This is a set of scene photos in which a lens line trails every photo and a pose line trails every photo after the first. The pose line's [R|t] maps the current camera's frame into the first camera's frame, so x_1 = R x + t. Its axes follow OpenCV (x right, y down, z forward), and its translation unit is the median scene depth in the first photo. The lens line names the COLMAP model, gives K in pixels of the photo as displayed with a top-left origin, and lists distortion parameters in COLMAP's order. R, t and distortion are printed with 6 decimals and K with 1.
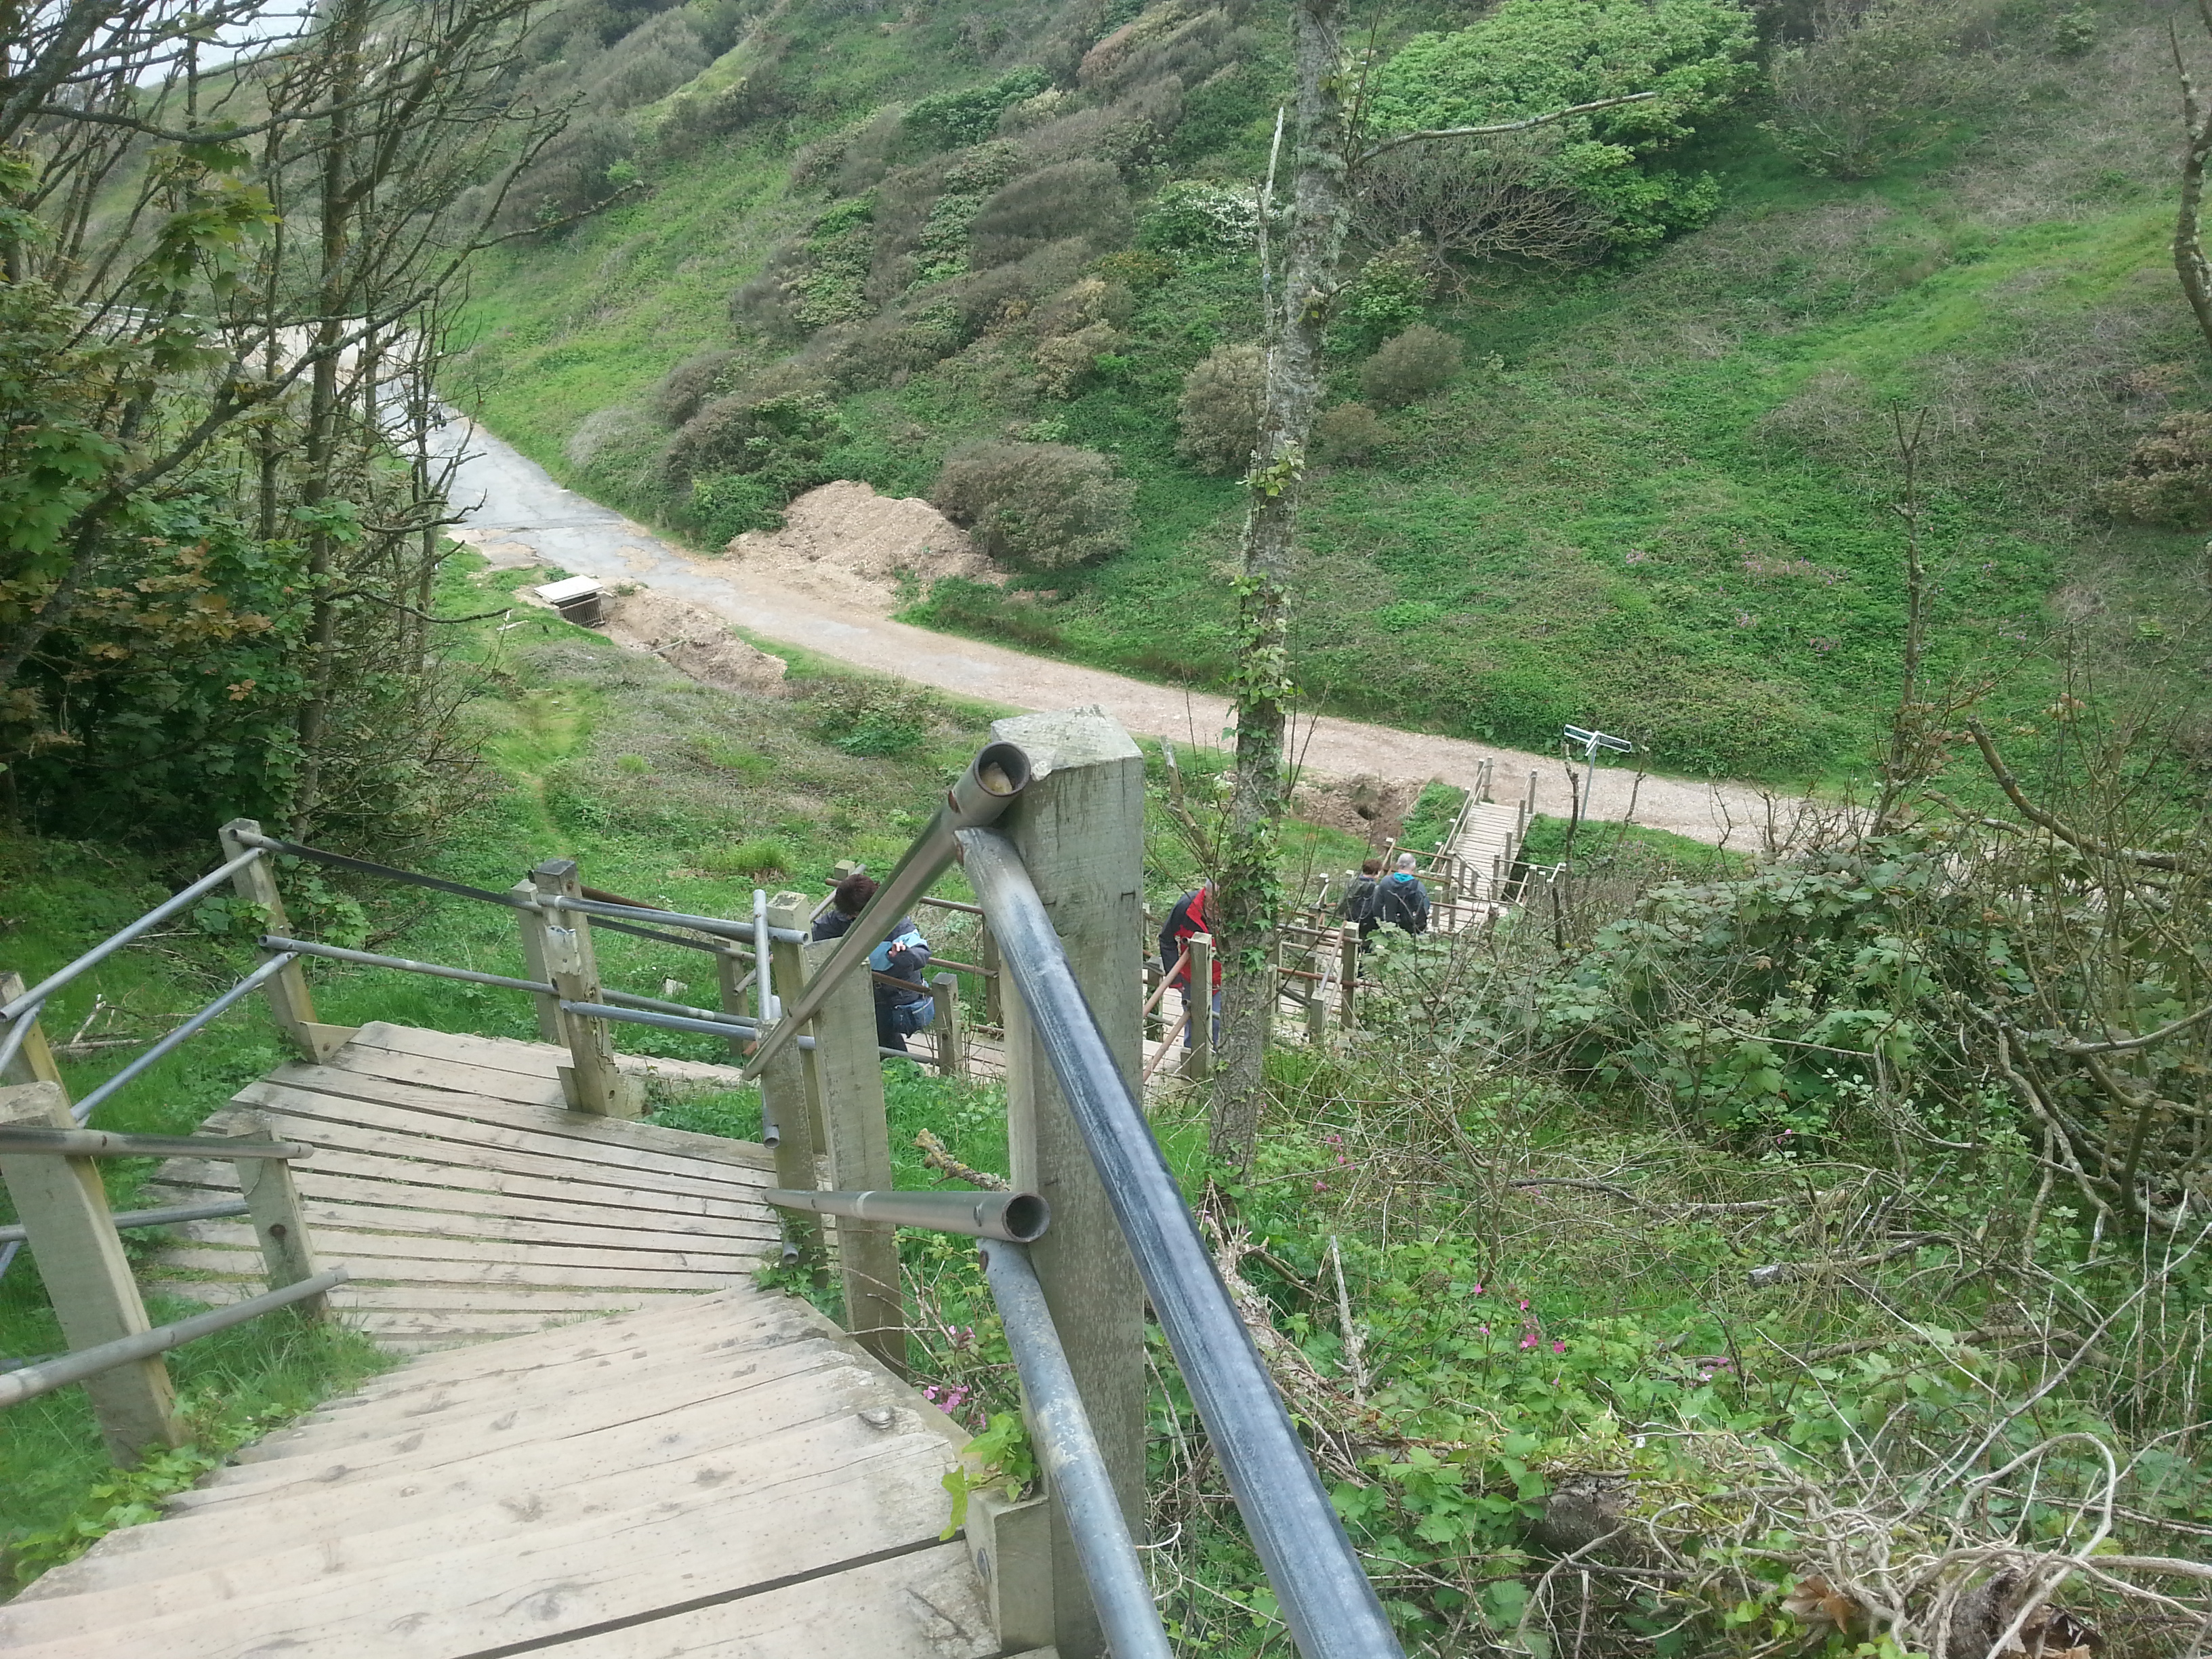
lens RADIAL K [[1666.9, 0, 1055.3], [0, 1666.9, 828.4], [0, 0, 1]] dist [0.041544, -0.087356]
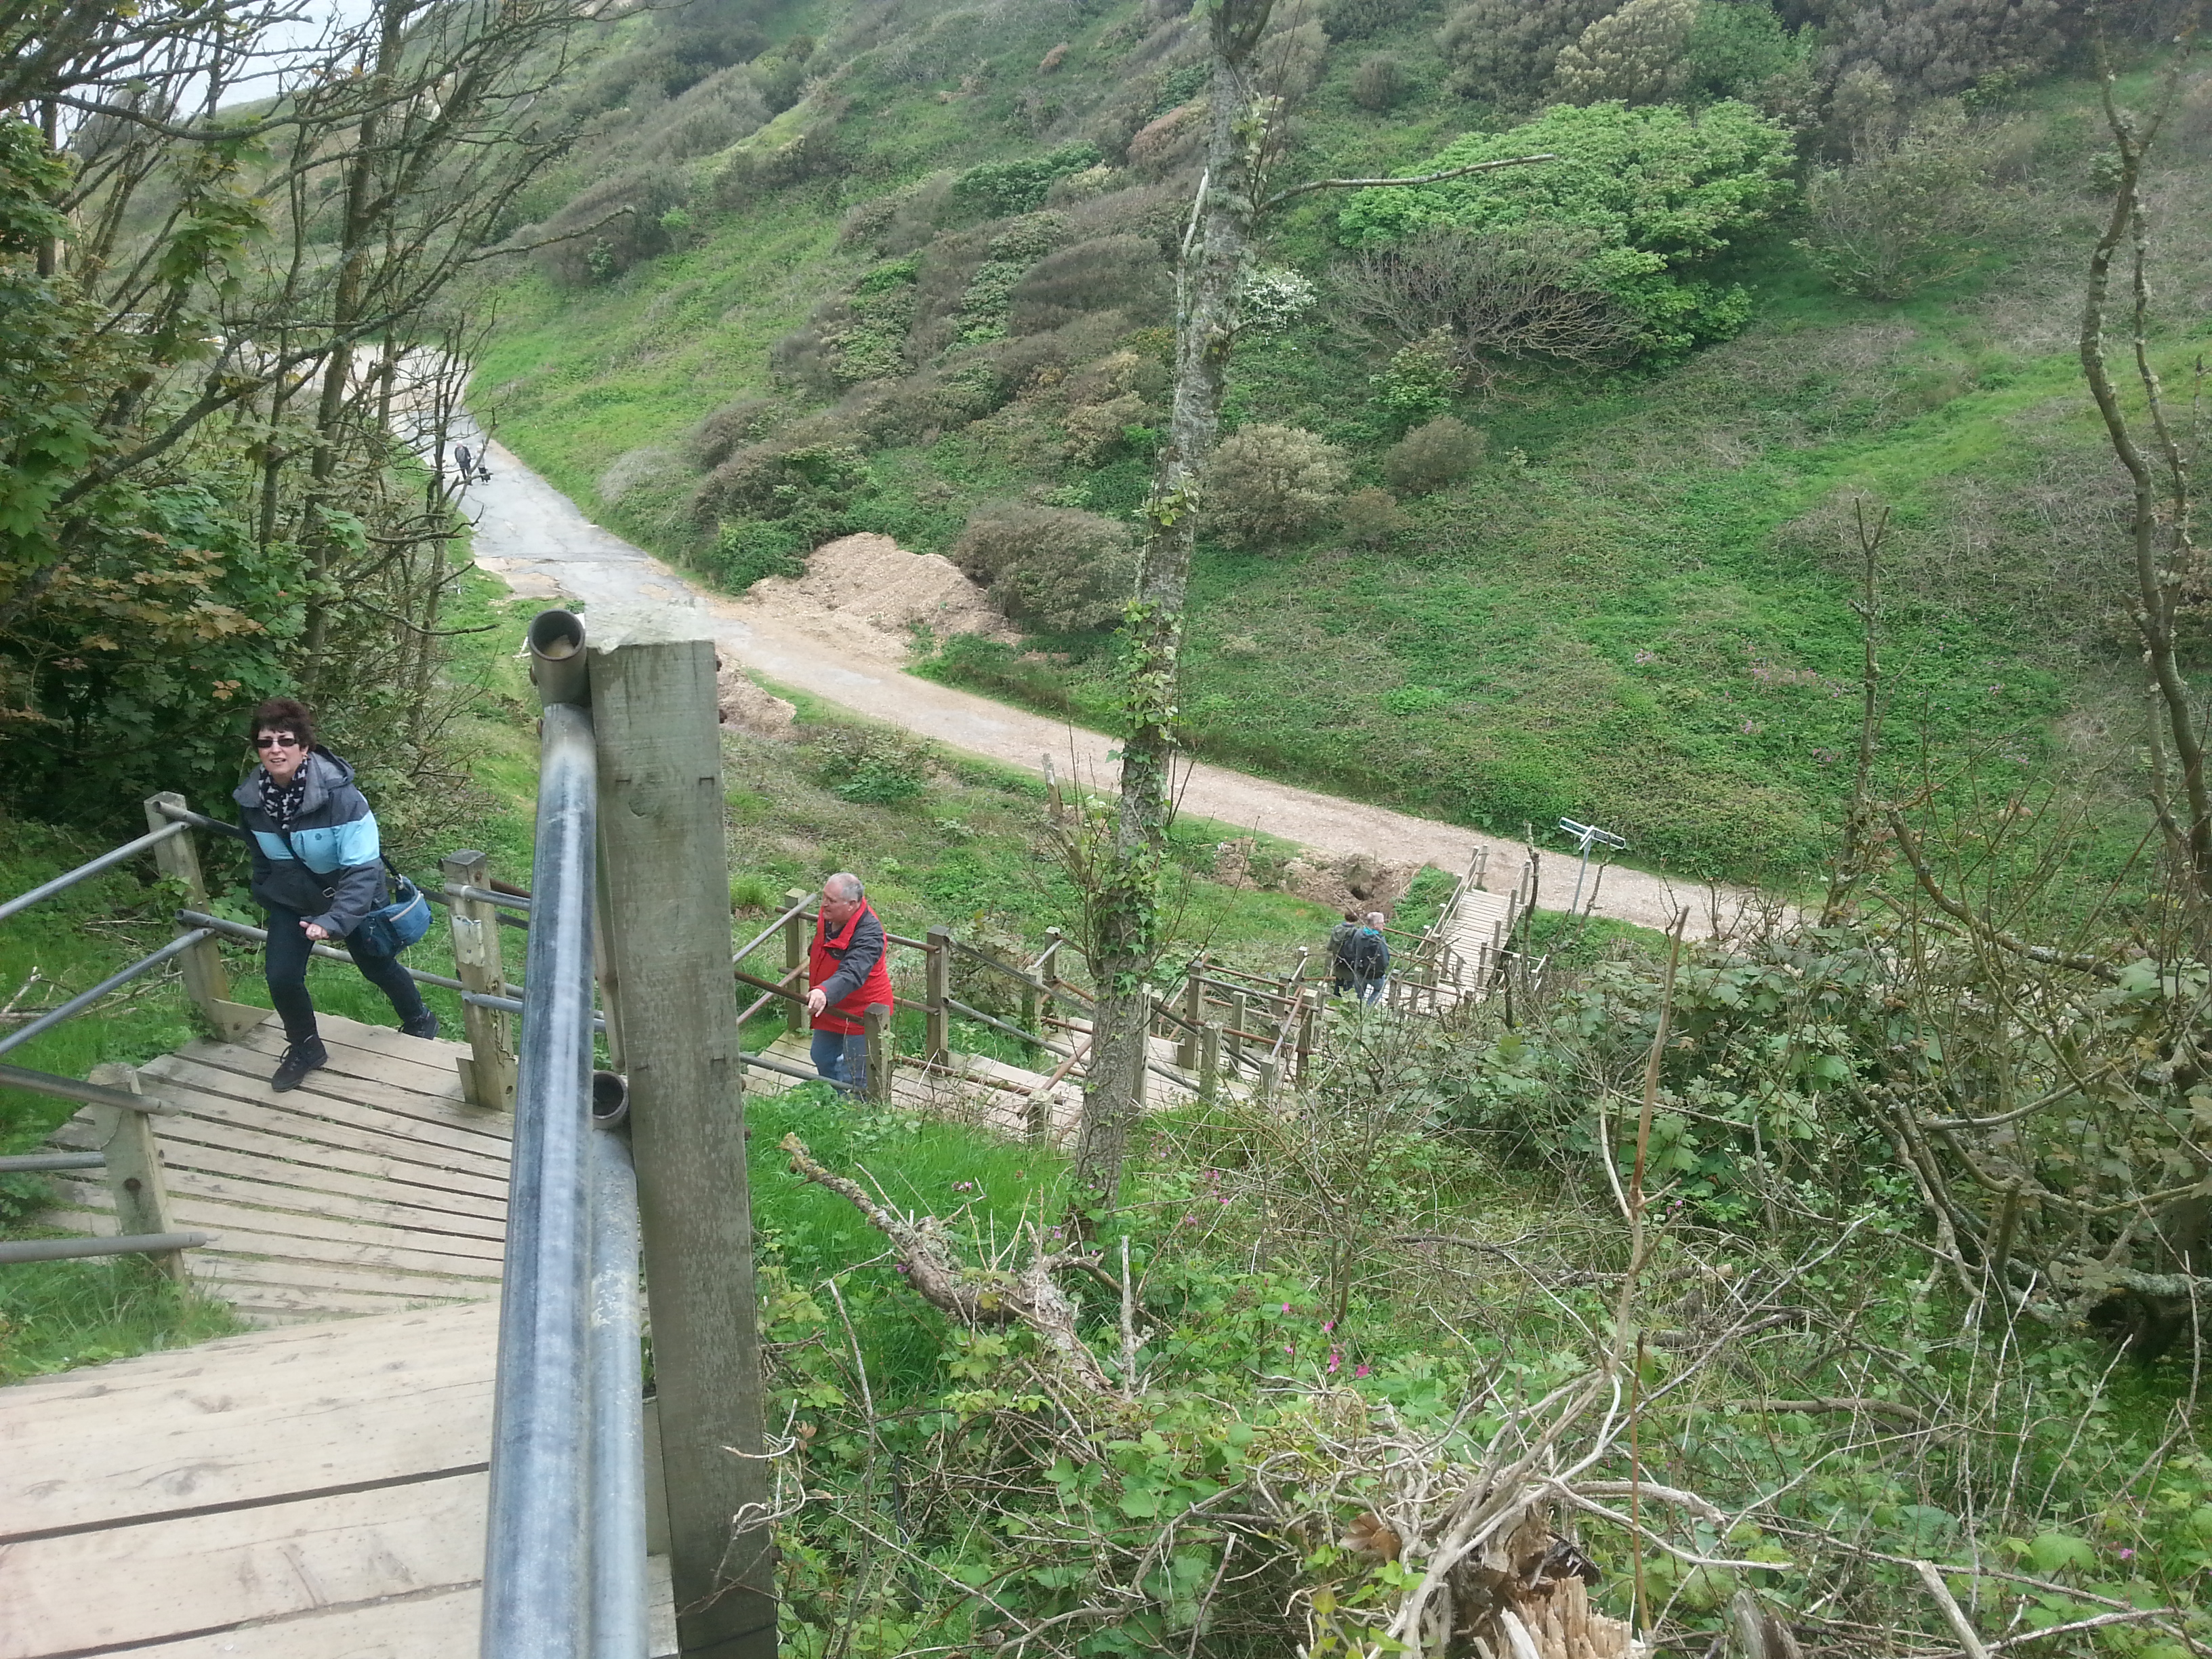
lens RADIAL K [[1666.9, 0, 1057.3], [0, 1666.9, 838.2], [0, 0, 1]] dist [0.038971, -0.082937]
pose [[0.997831, 0.065437, -0.007128, 0.009416], [-0.065643, 0.997266, -0.033948, 0.003348], [0.004887, 0.034342, 0.999398, -0.000992]]
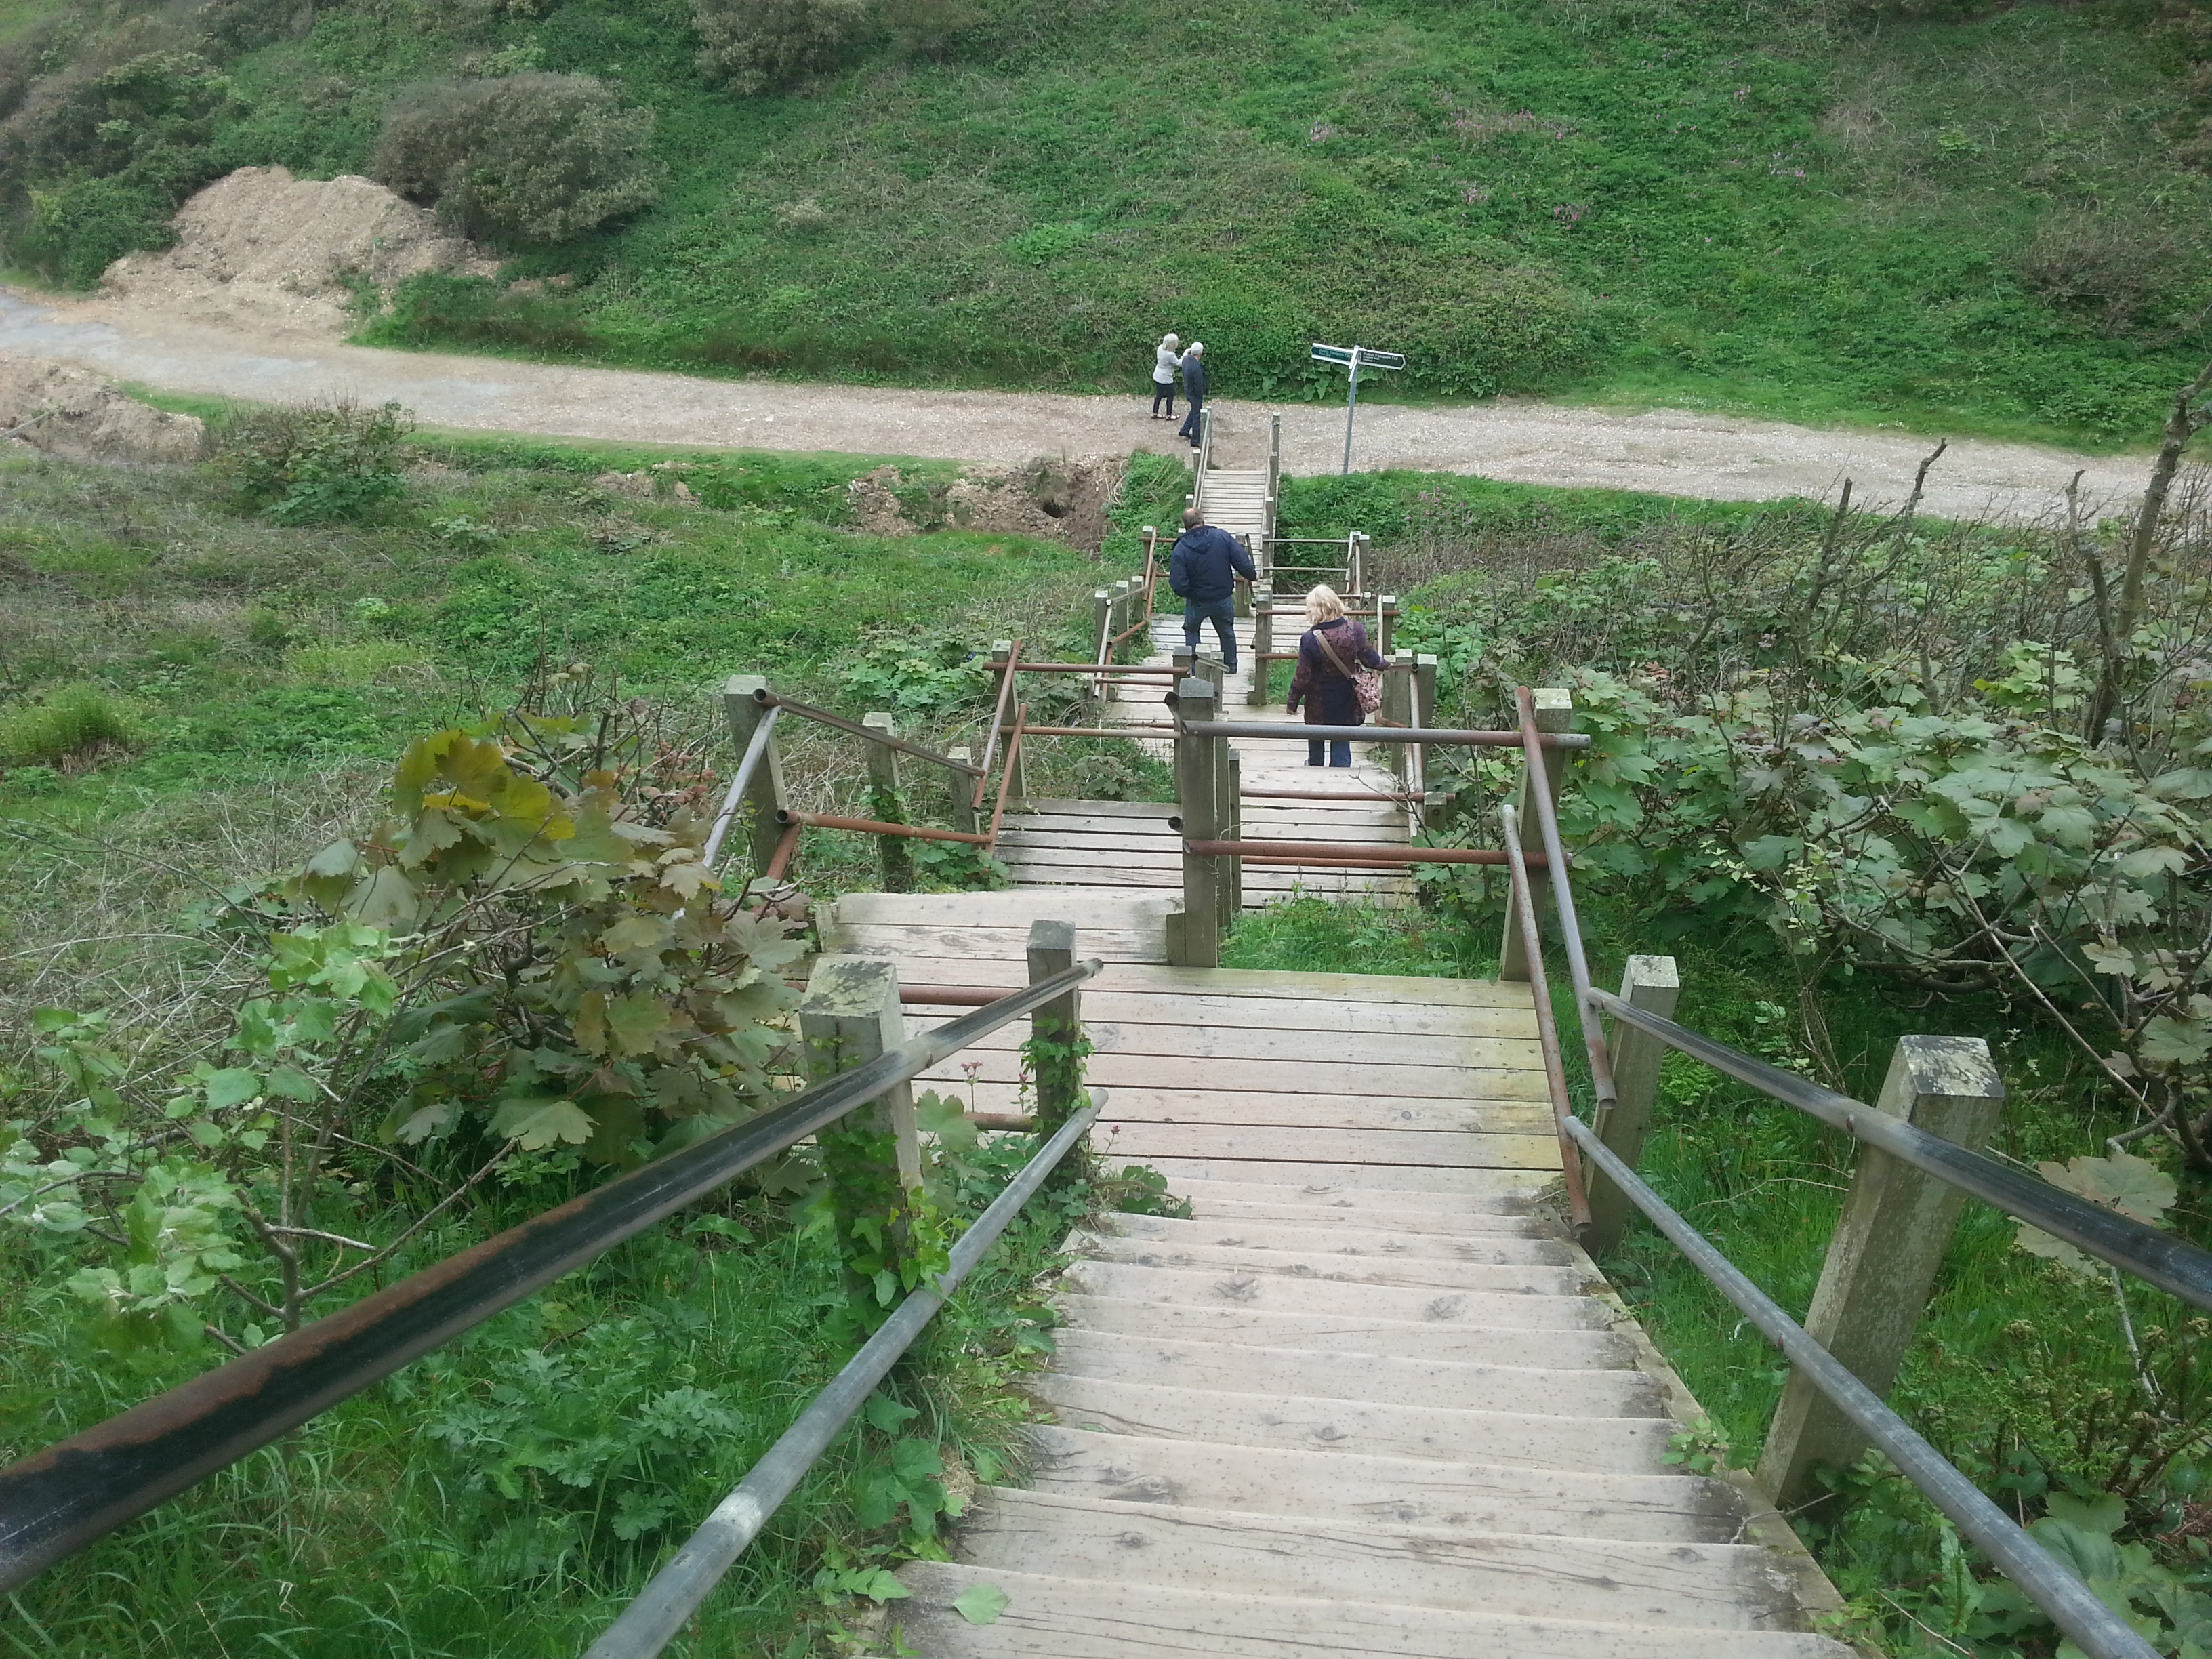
lens RADIAL K [[1666.9, 0, 1057.3], [0, 1666.9, 838.2], [0, 0, 1]] dist [0.038971, -0.082937]
pose [[0.958597, -0.184043, 0.217302, -0.000014], [0.147401, 0.973590, 0.174340, 0.003592], [-0.243650, -0.135091, 0.960409, 0.233986]]
